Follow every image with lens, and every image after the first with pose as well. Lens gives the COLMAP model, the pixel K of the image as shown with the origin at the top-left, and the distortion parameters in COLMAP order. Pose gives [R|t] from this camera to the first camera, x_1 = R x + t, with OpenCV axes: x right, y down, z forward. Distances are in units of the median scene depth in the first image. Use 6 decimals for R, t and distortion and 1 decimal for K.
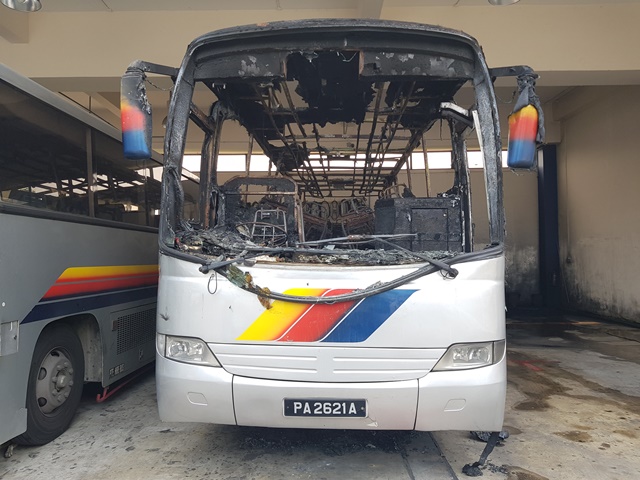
lens RADIAL K [[498.7, 0, 320.0], [0, 498.7, 240.0], [0, 0, 1]] dist [0.045944, -0.056782]
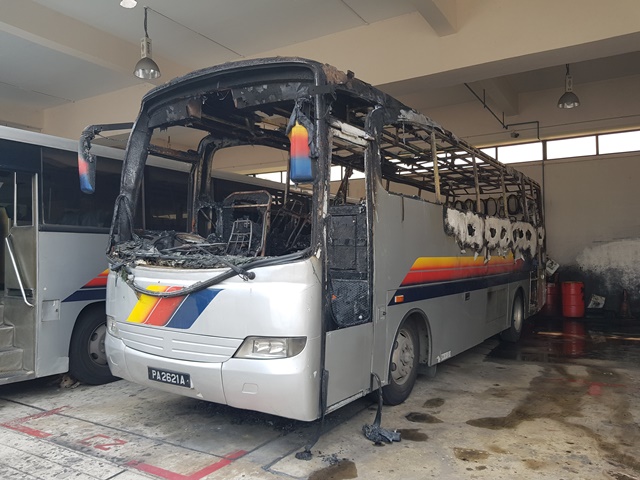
lens RADIAL K [[500.1, 0, 317.1], [0, 500.1, 245.1], [0, 0, 1]] dist [0.063265, -0.105665]
pose [[0.858190, -0.006767, -0.513287, 0.880969], [0.014057, 0.999848, 0.010320, -0.014167], [0.513139, -0.016072, 0.858155, 0.068179]]
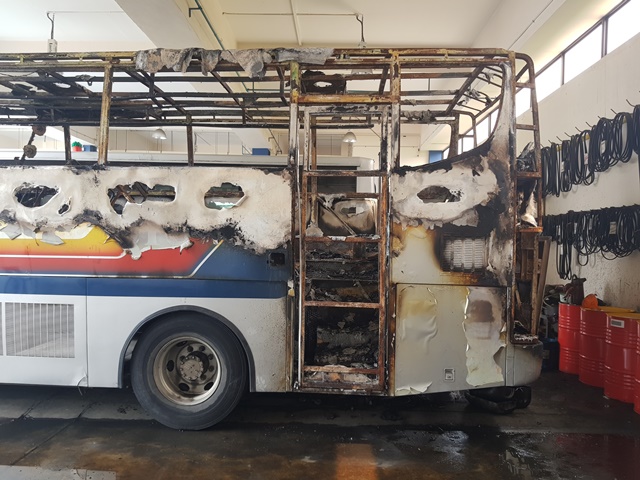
lens RADIAL K [[512.5, 0, 320.0], [0, 512.5, 240.0], [0, 0, 1]] dist [0.053382, -0.101565]
pose [[-0.016225, -0.002445, -0.999865, 1.631986], [0.010773, 0.999939, -0.002620, 0.084123], [0.999810, -0.010814, -0.016198, 3.218116]]
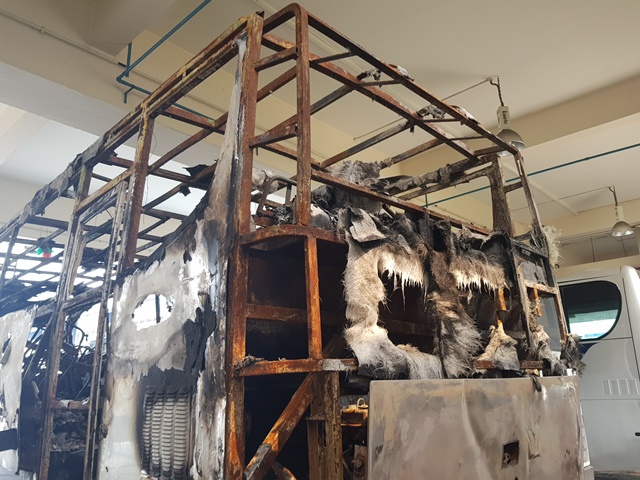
lens RADIAL K [[512.5, 0, 320.0], [0, 512.5, 240.0], [0, 0, 1]] dist [0.053382, -0.101565]
pose [[-0.678128, -0.182213, -0.711997, 0.743042], [0.055448, 0.953333, -0.296786, 0.092299], [0.732849, -0.240737, -0.636379, 4.049364]]
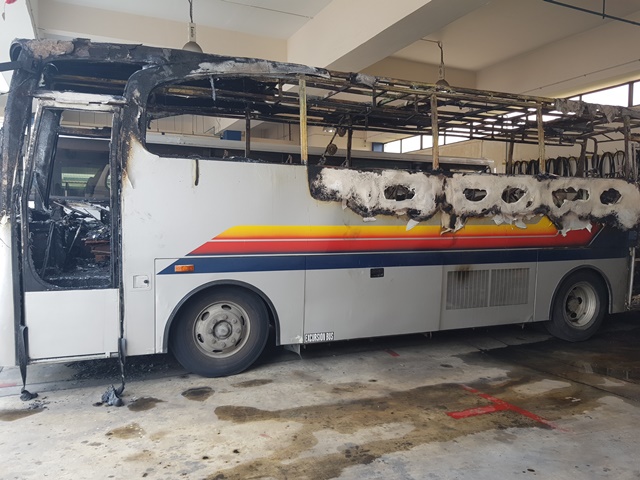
lens RADIAL K [[500.1, 0, 317.1], [0, 500.1, 245.1], [0, 0, 1]] dist [0.063265, -0.105665]
pose [[0.434923, 0.055209, -0.898774, 1.693781], [0.017774, 0.997398, 0.069868, 0.005399], [0.900292, -0.046362, 0.432810, 1.100366]]
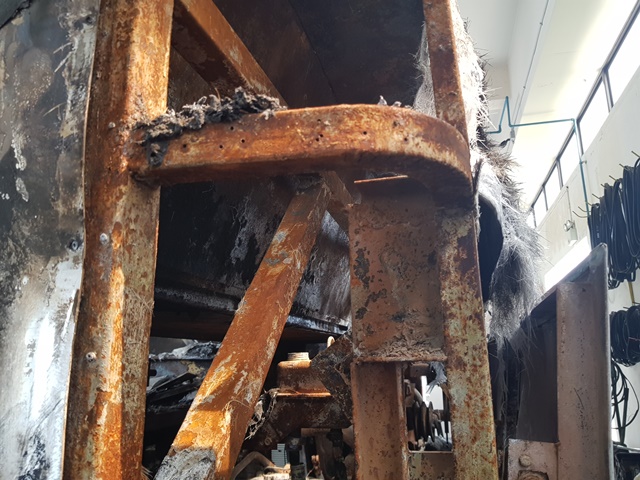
lens RADIAL K [[512.5, 0, 320.0], [0, 512.5, 240.0], [0, 0, 1]] dist [0.053382, -0.101565]
pose [[-0.232519, -0.226652, -0.945814, 0.523493], [0.046320, 0.968783, -0.243543, 0.110194], [0.971488, -0.100438, -0.214762, 3.715069]]
